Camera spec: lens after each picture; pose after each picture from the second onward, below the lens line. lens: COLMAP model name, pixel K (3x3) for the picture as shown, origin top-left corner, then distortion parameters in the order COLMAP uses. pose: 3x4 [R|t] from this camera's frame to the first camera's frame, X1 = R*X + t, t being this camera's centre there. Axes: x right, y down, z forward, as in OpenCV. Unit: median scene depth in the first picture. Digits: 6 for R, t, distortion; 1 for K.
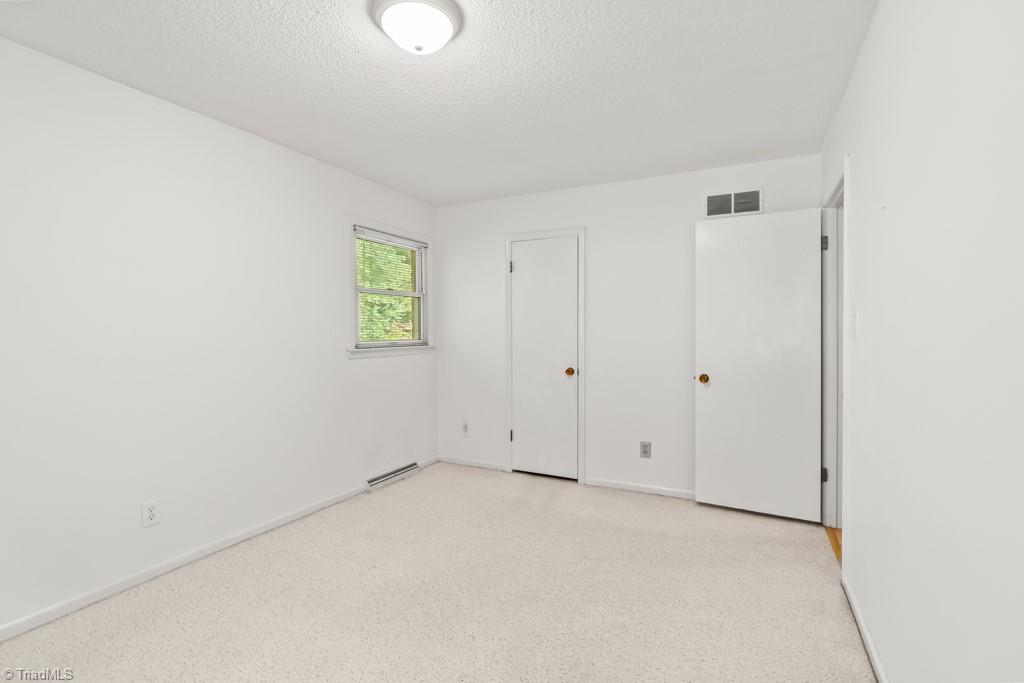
lens RADIAL K [[460.3, 0, 514.3], [0, 460.3, 329.9], [0, 0, 1]] dist [-0.002755, -0.000216]
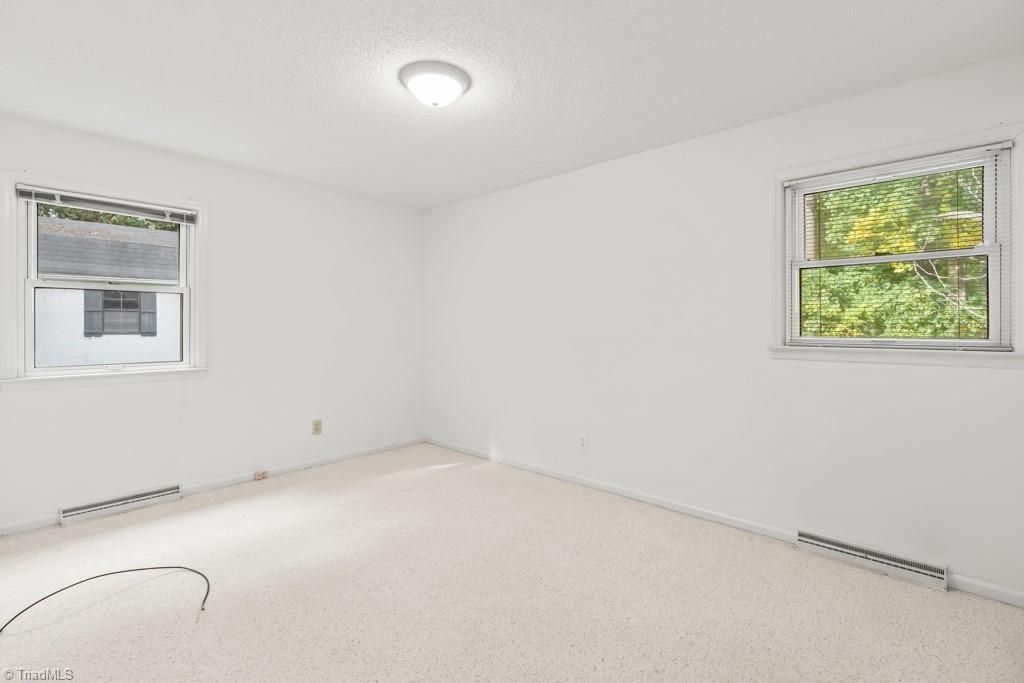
lens RADIAL K [[460.3, 0, 514.3], [0, 460.3, 329.9], [0, 0, 1]] dist [-0.002755, -0.000216]
pose [[-0.235489, 0.013439, -0.971784, 0.472279], [-0.000828, 0.999901, 0.014028, 0.004758], [0.971877, 0.004108, -0.235455, 0.731963]]
